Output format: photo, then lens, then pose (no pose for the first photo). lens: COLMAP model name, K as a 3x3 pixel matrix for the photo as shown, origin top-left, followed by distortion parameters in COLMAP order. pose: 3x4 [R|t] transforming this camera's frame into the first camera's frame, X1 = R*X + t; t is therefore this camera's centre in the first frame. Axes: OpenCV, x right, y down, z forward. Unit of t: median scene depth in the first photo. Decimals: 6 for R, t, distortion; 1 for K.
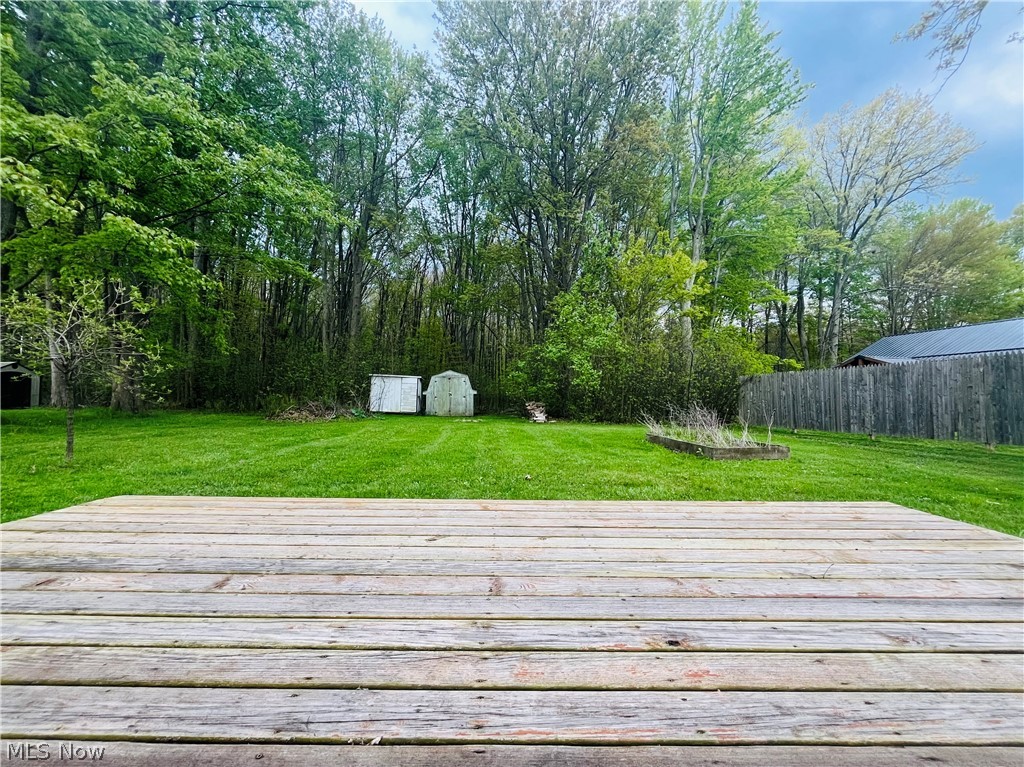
lens RADIAL K [[416.8, 0, 507.3], [0, 416.8, 381.5], [0, 0, 1]] dist [0.004314, -0.000459]
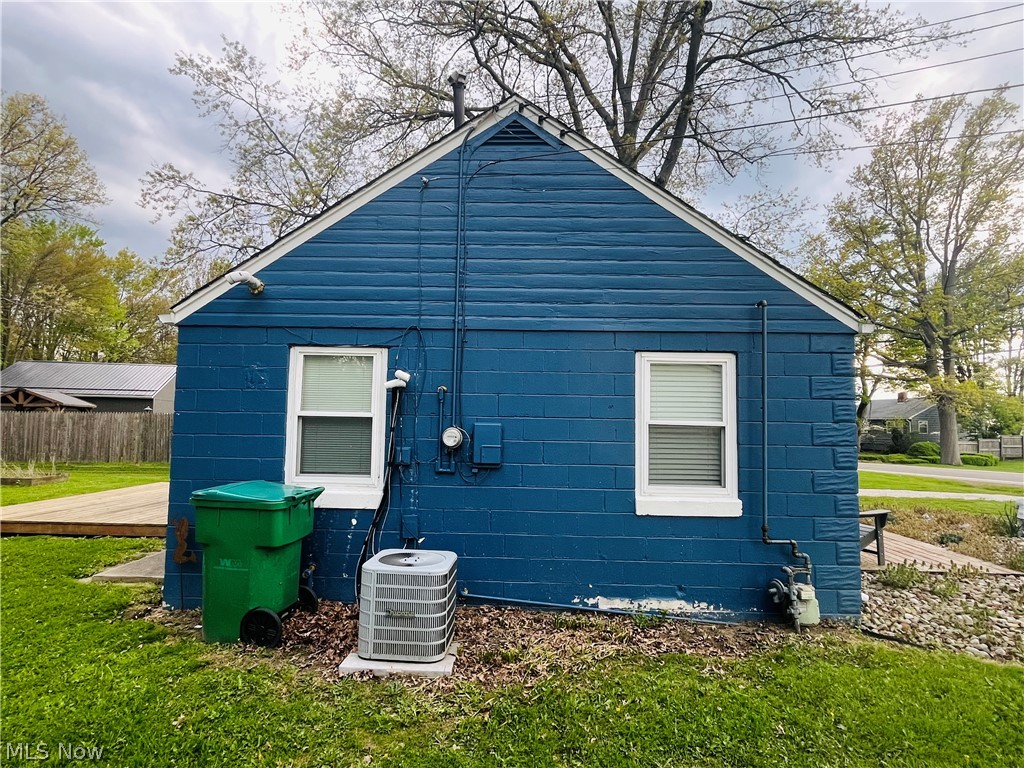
lens RADIAL K [[547.1, 0, 510.1], [0, 547.1, 386.3], [0, 0, 1]] dist [0.002609, -0.000230]
pose [[0.027353, 0.058451, 0.997915, -0.909405], [-0.061204, 0.996514, -0.056692, -0.109920], [-0.997750, -0.059526, 0.030835, -0.506189]]
